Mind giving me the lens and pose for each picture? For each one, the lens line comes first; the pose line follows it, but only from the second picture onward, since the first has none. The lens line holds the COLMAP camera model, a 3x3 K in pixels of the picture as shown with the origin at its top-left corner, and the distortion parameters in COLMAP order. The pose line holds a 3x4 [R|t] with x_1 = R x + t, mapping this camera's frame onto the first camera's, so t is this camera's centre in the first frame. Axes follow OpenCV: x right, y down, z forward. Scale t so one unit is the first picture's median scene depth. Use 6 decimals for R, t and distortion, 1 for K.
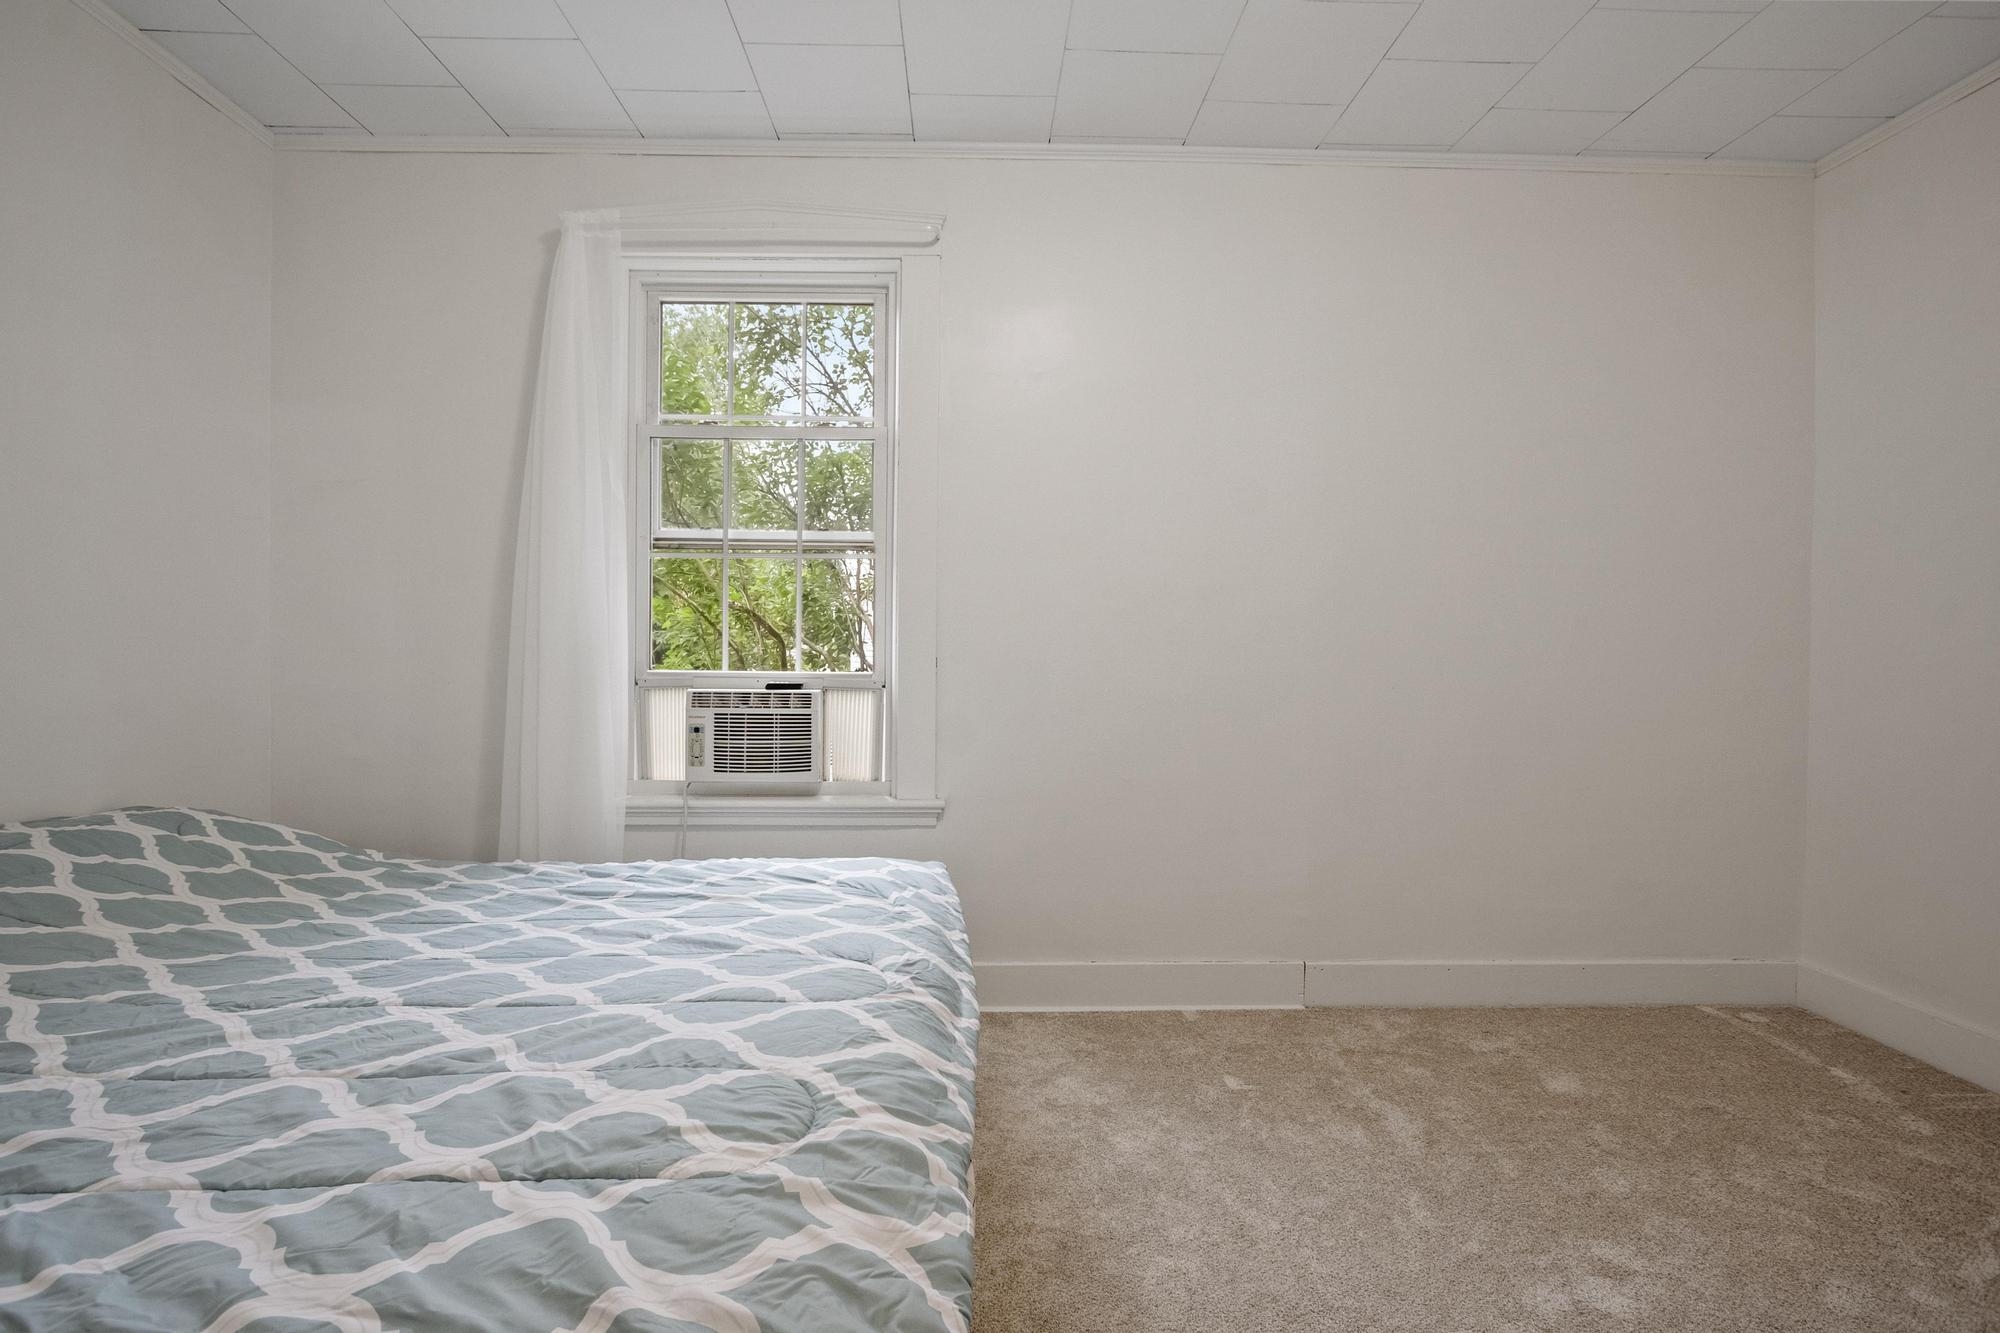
lens RADIAL K [[900.0, 0, 1000.0], [0, 900.0, 666.5], [0, 0, 1]] dist [-0.011143, 0.001020]
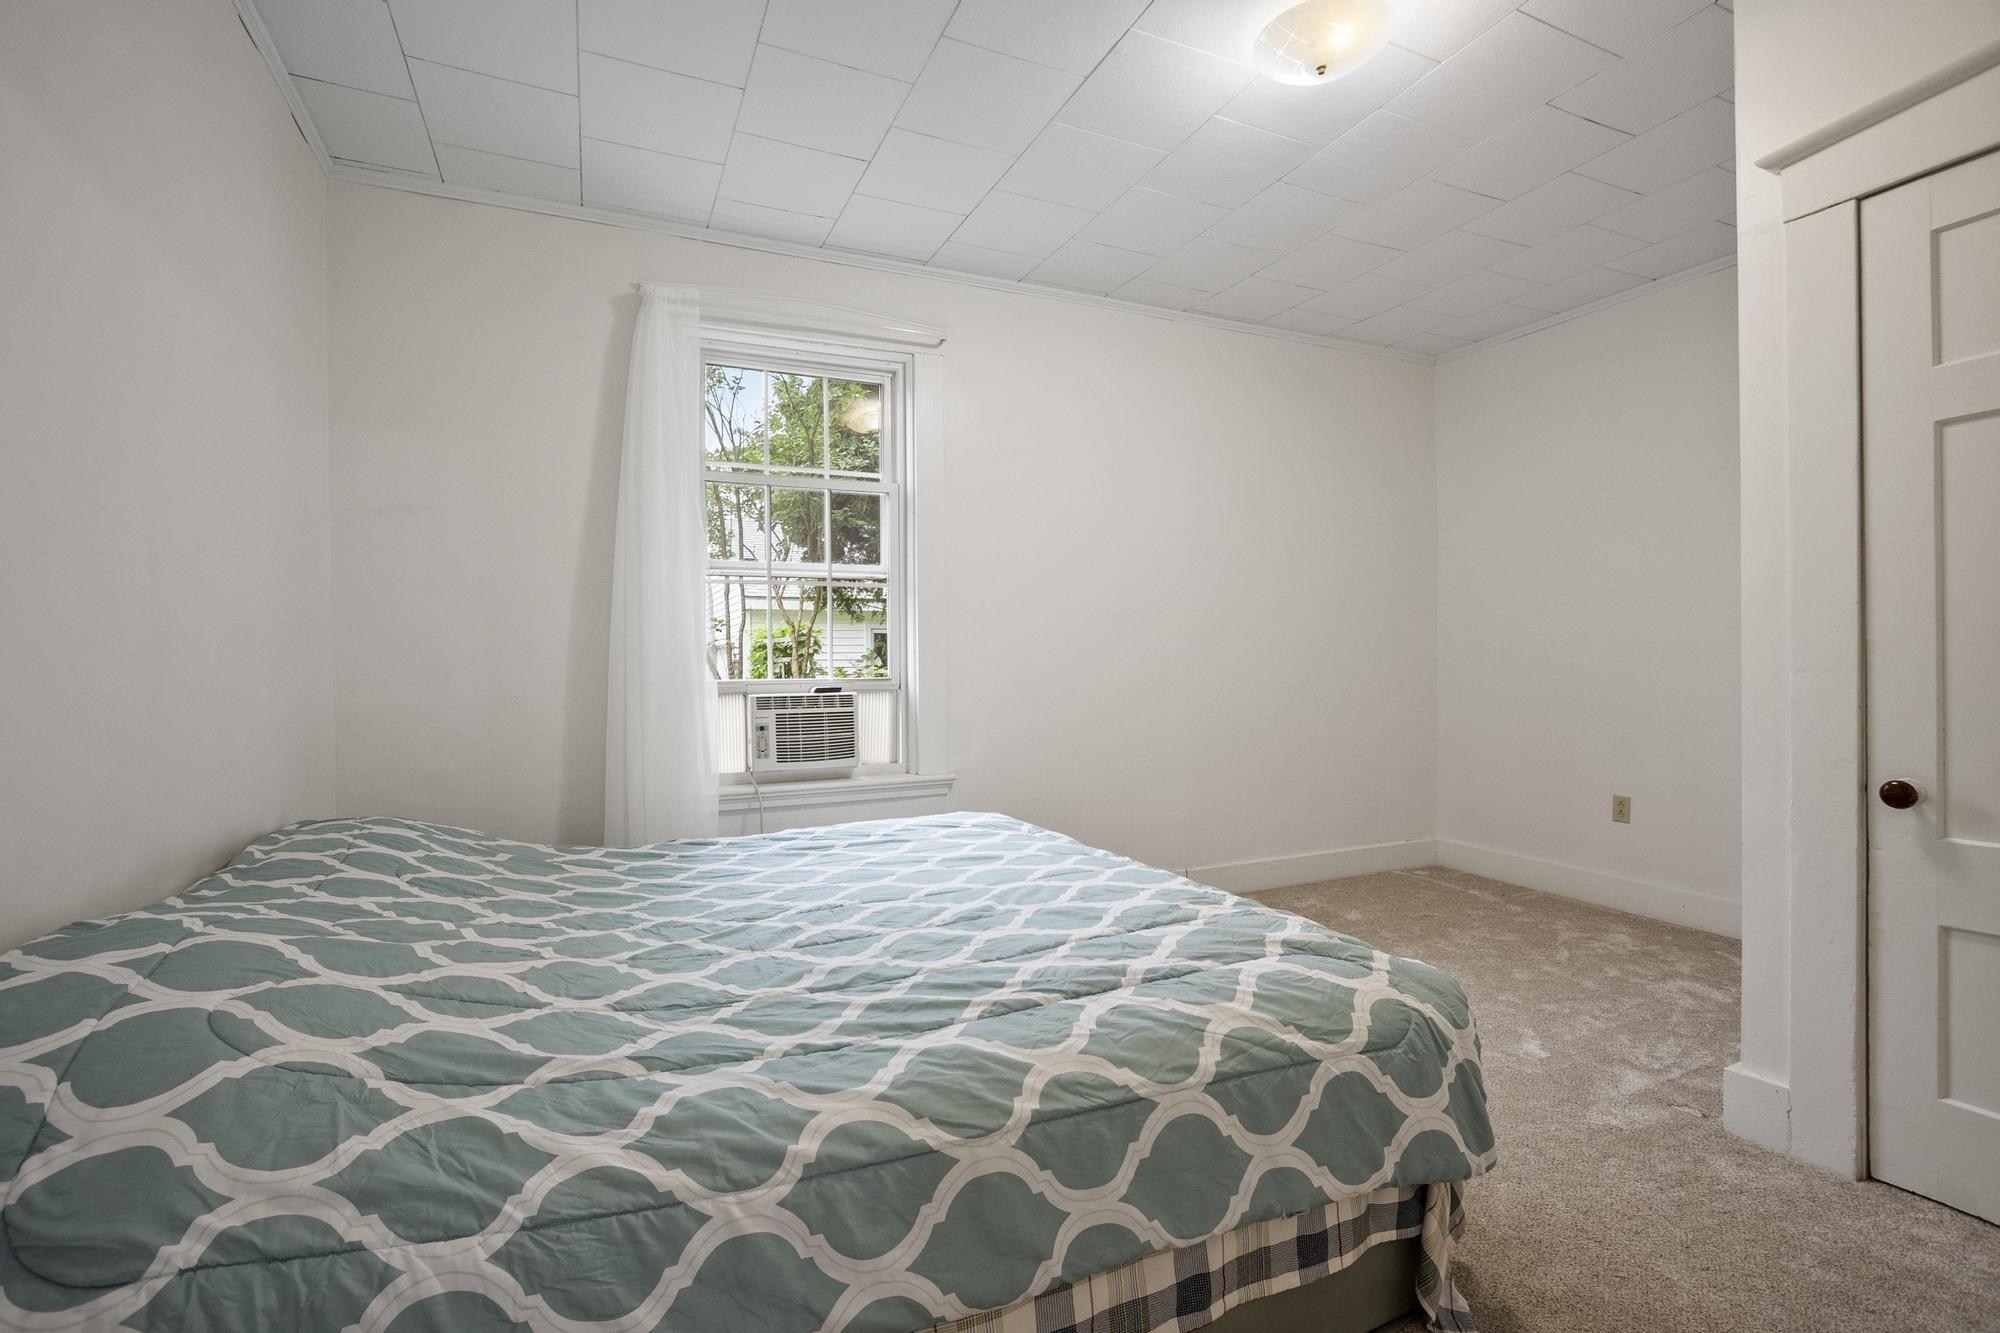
lens RADIAL K [[900.0, 0, 1000.0], [0, 900.0, 666.5], [0, 0, 1]] dist [-0.011143, 0.001020]
pose [[0.920713, -0.019595, 0.389749, -0.510755], [0.021651, 0.999765, -0.000881, -0.004044], [-0.389640, 0.009249, 0.920921, -0.229691]]
